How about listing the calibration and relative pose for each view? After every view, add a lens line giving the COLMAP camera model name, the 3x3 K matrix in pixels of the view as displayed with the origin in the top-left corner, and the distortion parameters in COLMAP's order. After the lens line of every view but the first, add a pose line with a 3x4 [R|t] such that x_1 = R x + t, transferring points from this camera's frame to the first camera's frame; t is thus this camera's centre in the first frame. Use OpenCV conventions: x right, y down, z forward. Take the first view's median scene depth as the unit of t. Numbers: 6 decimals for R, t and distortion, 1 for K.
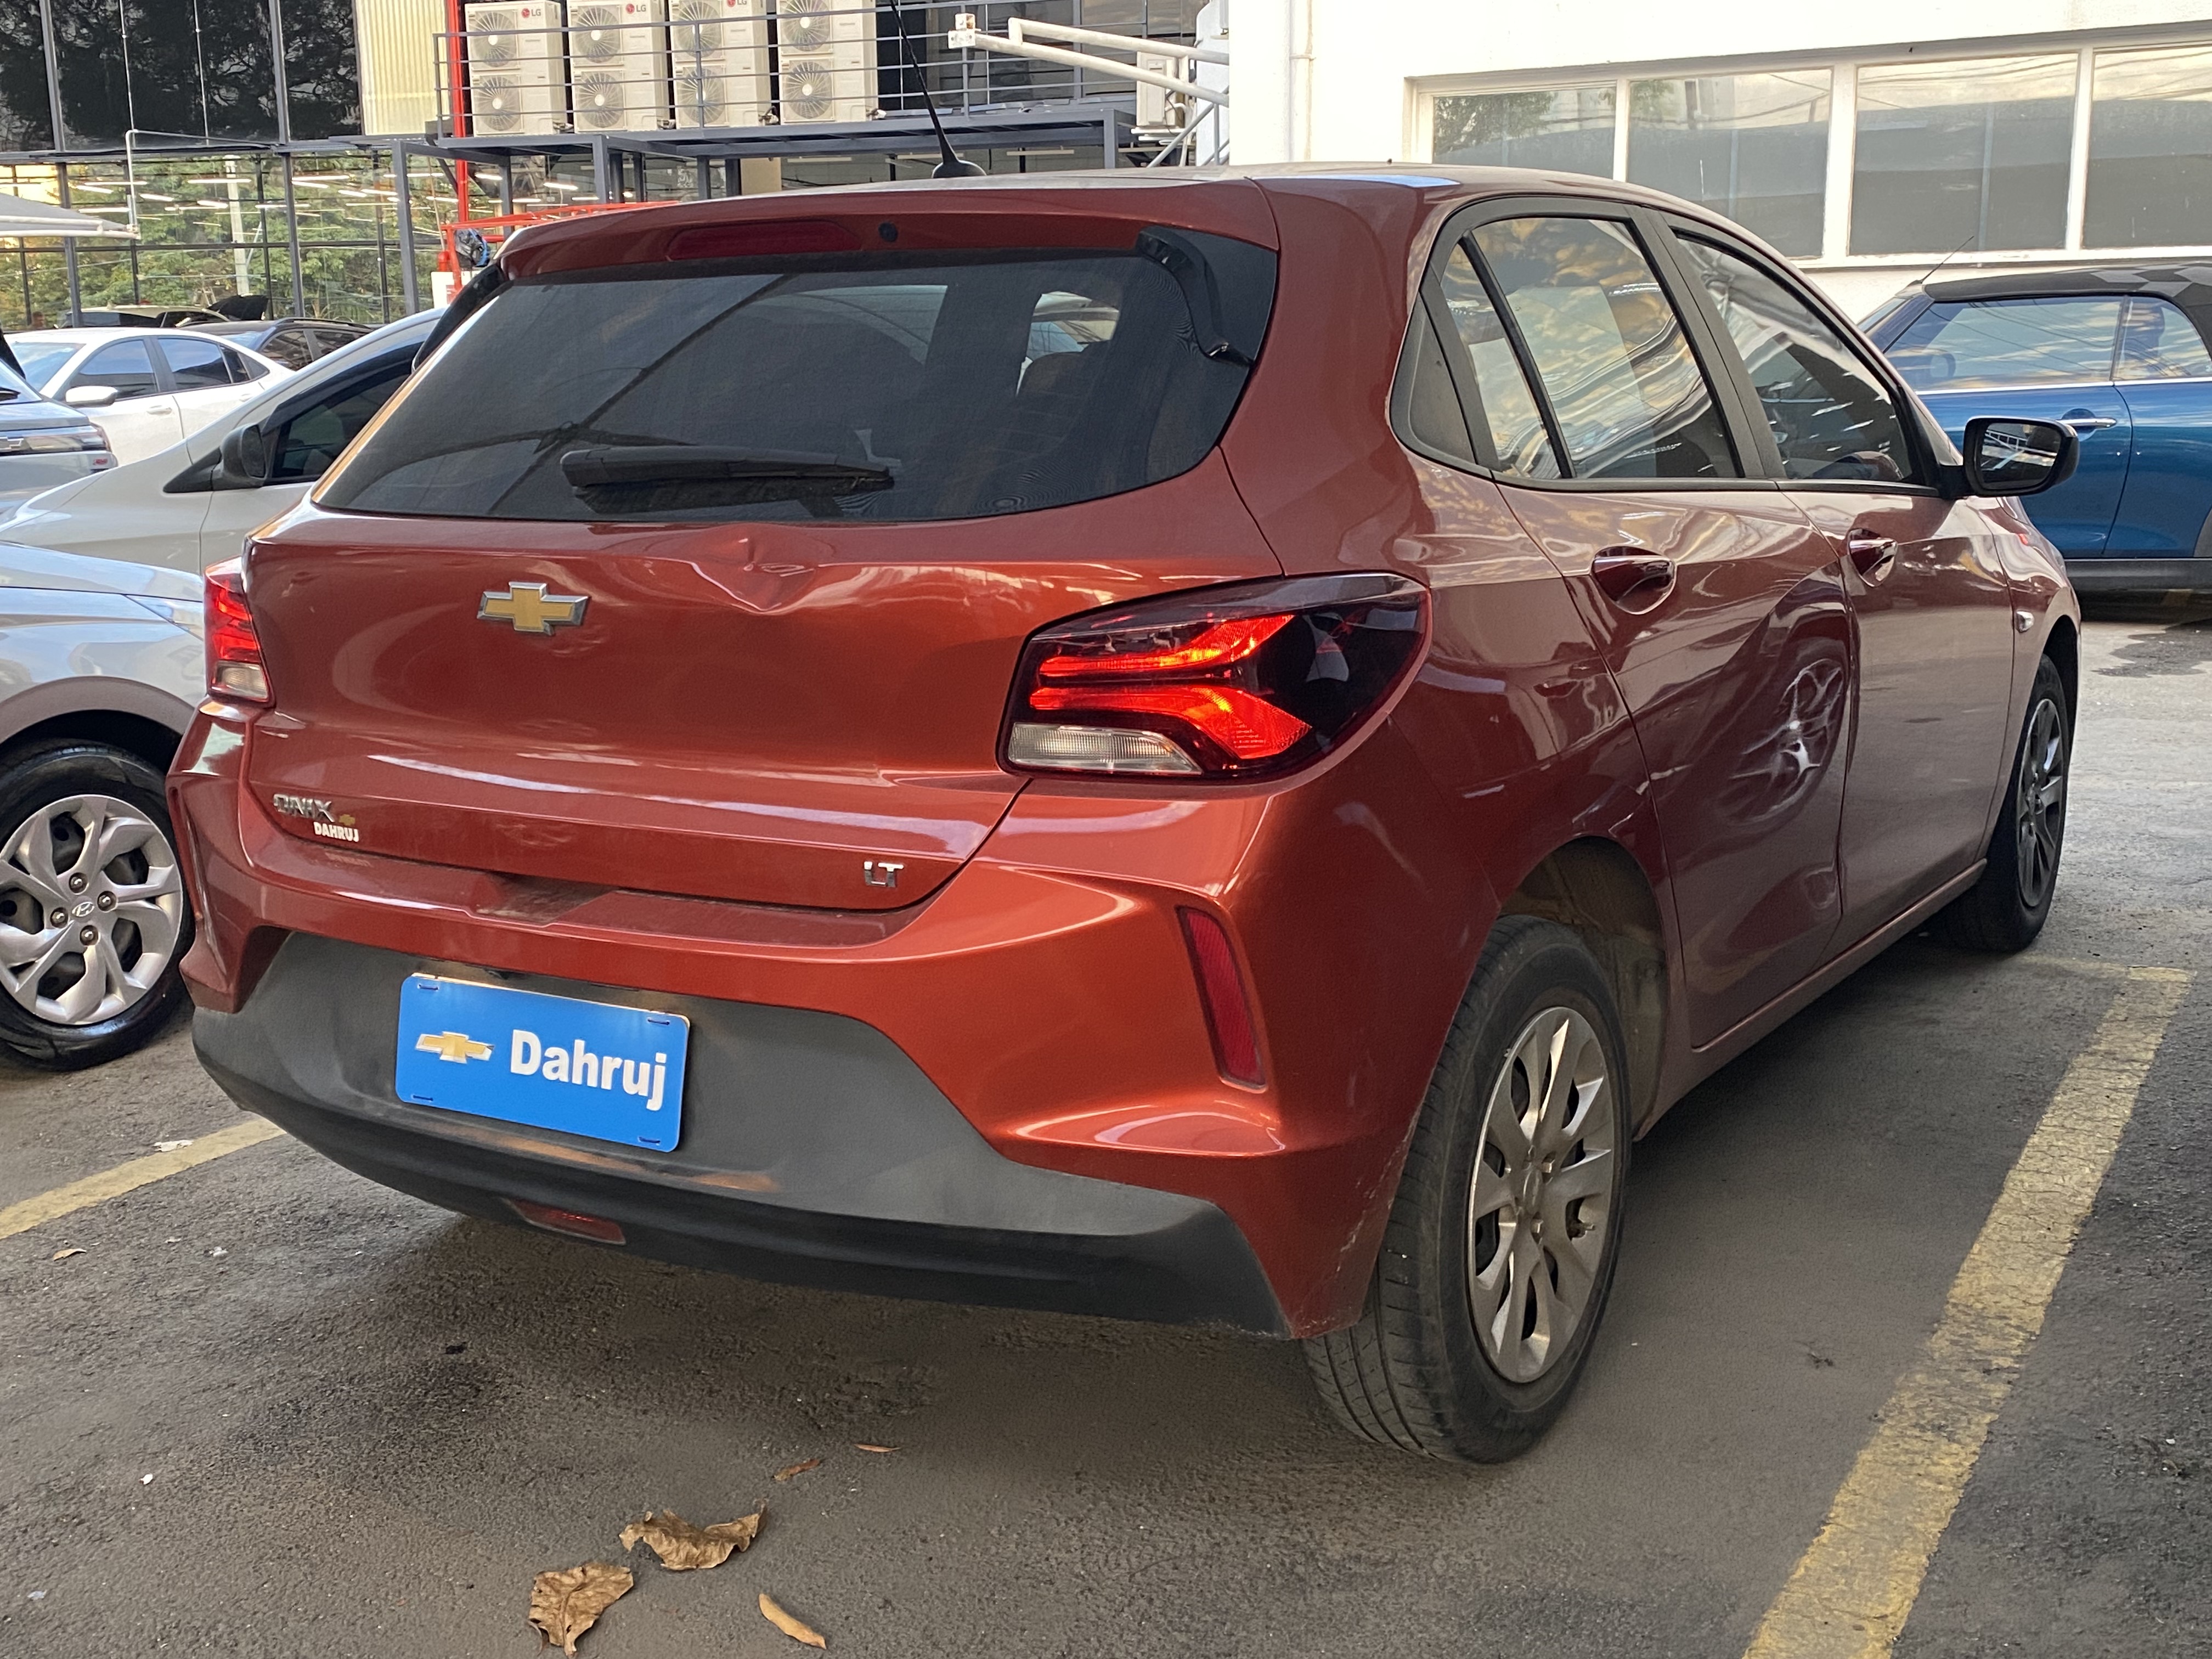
lens RADIAL K [[2328.6, 0, 1114.2], [0, 2328.6, 827.2], [0, 0, 1]] dist [-0.002705, 0.000000]
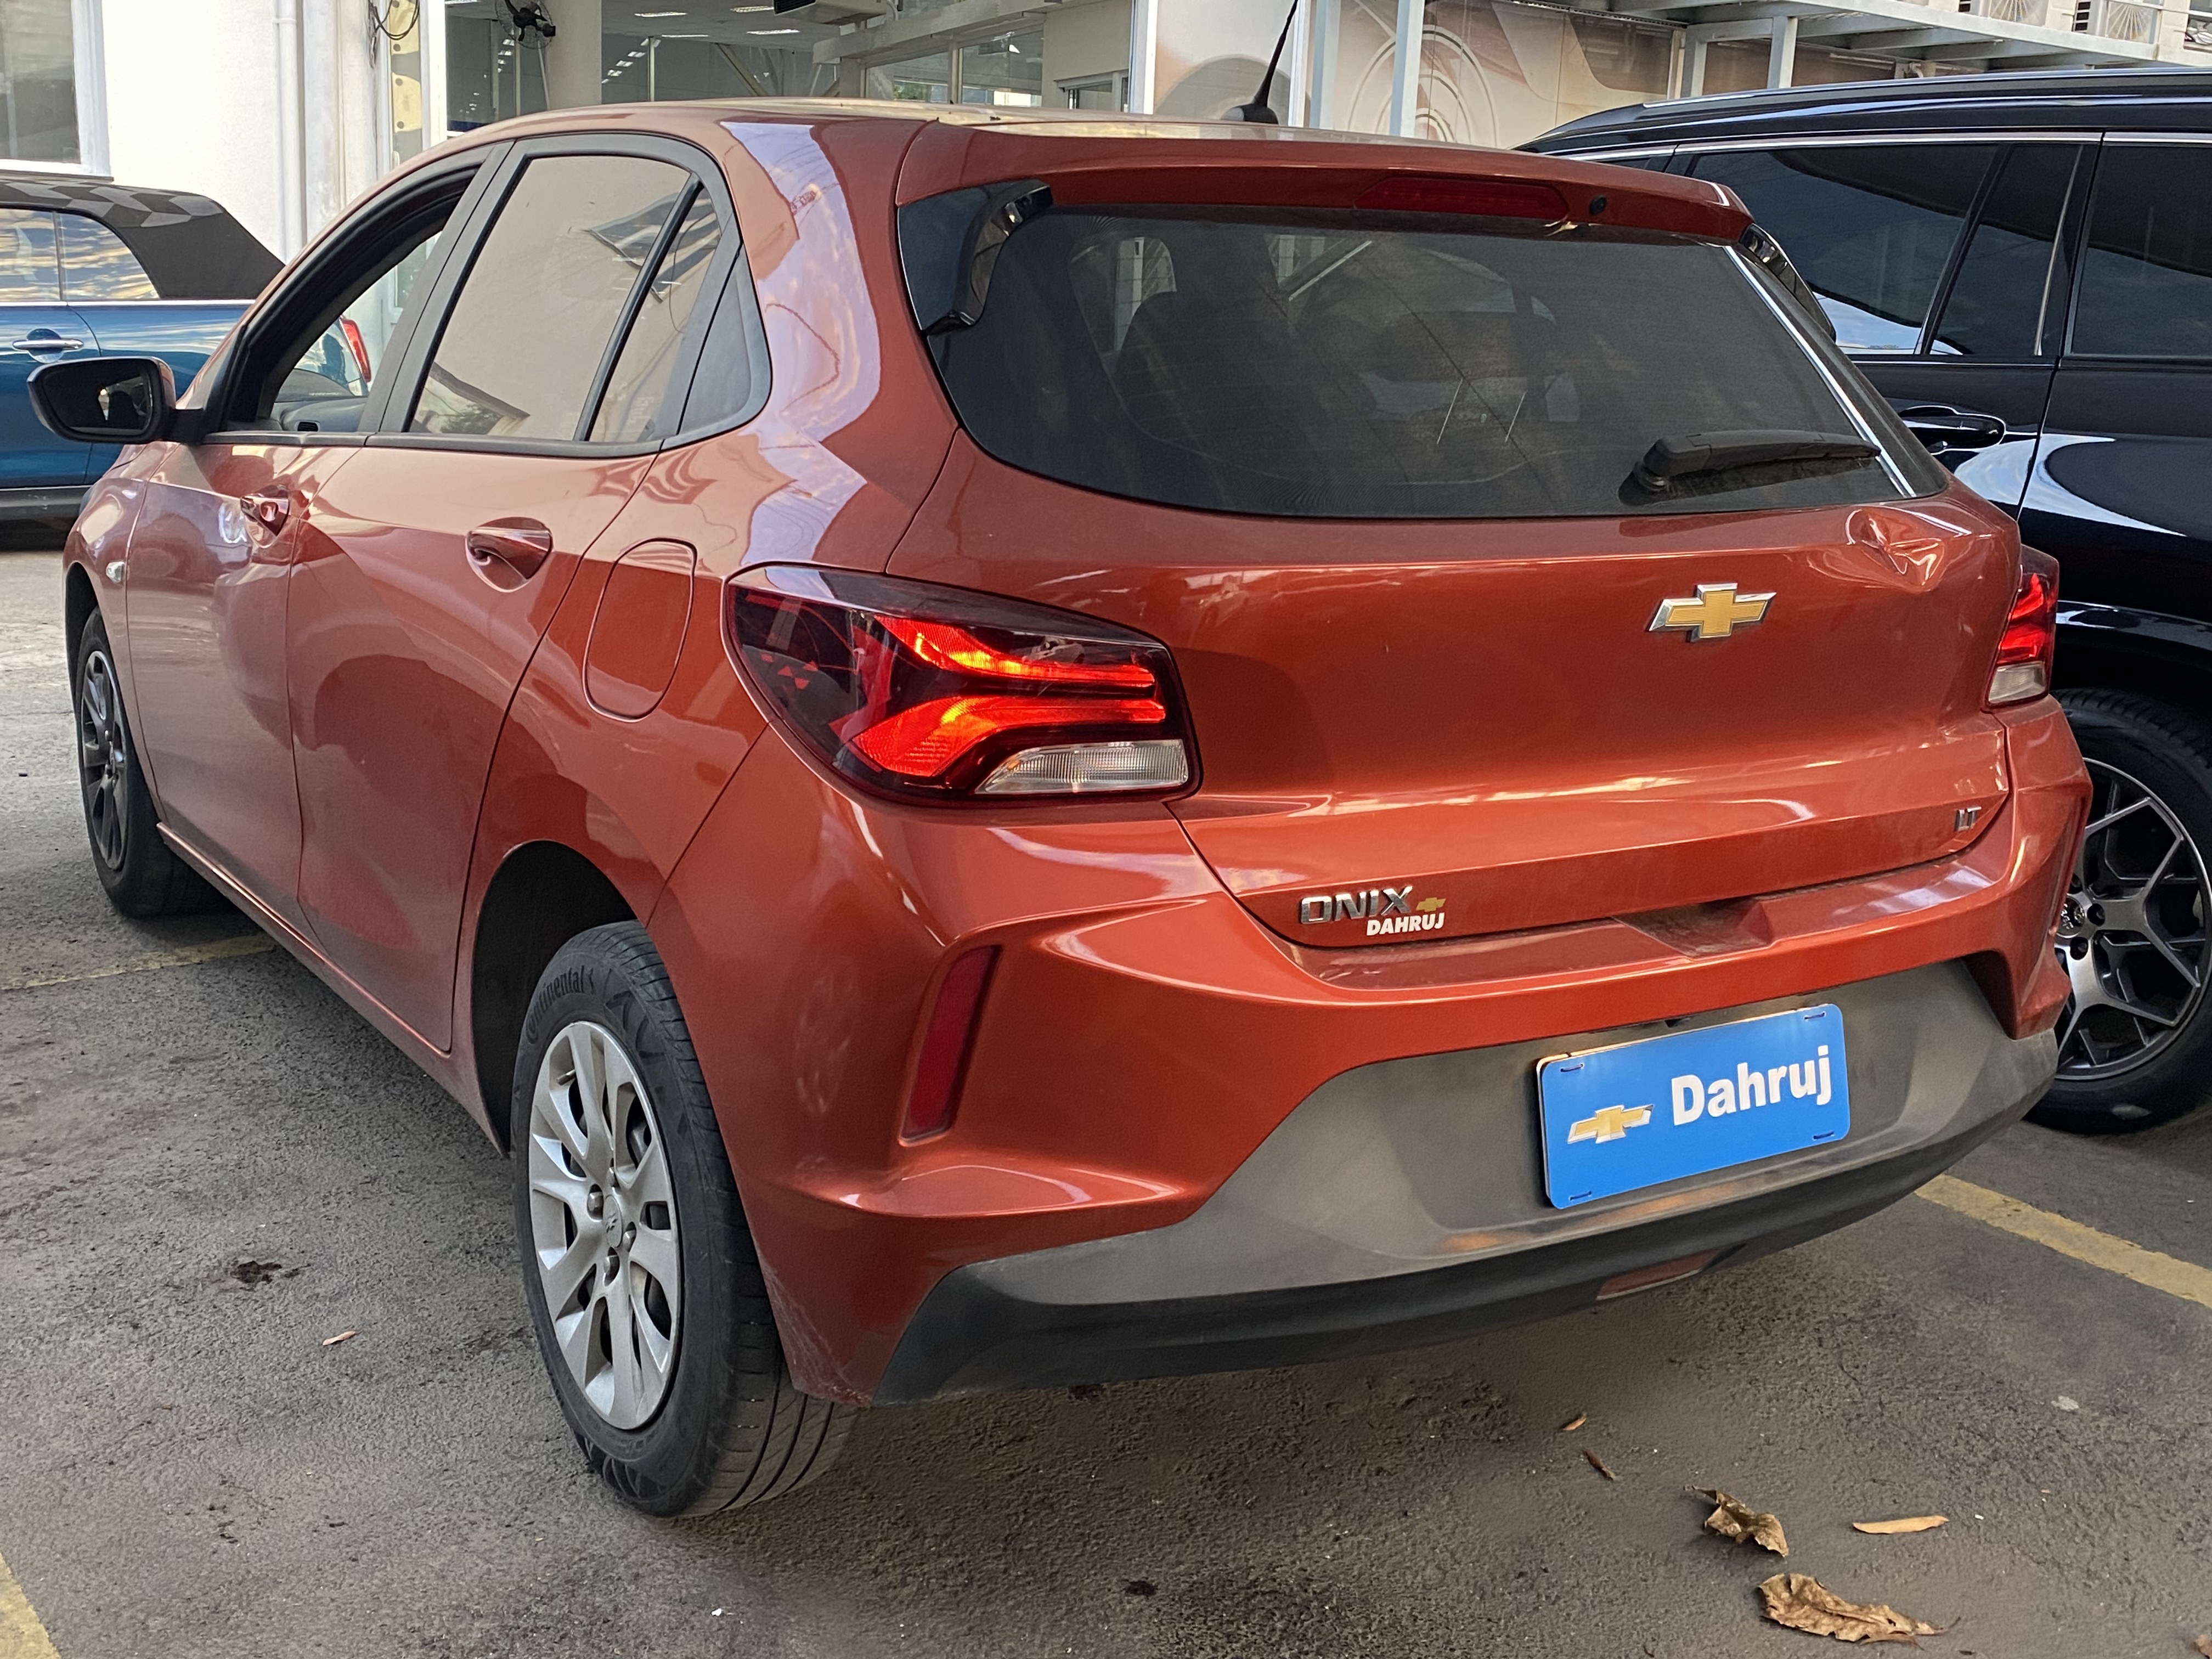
lens RADIAL K [[2328.6, 0, 1114.0], [0, 2328.6, 833.7], [0, 0, 1]] dist [-0.002705, 0.000000]
pose [[0.463631, -0.171241, 0.869323, -1.150188], [0.134850, 0.983353, 0.121784, -0.149387], [-0.875706, 0.060766, 0.479005, 0.762889]]
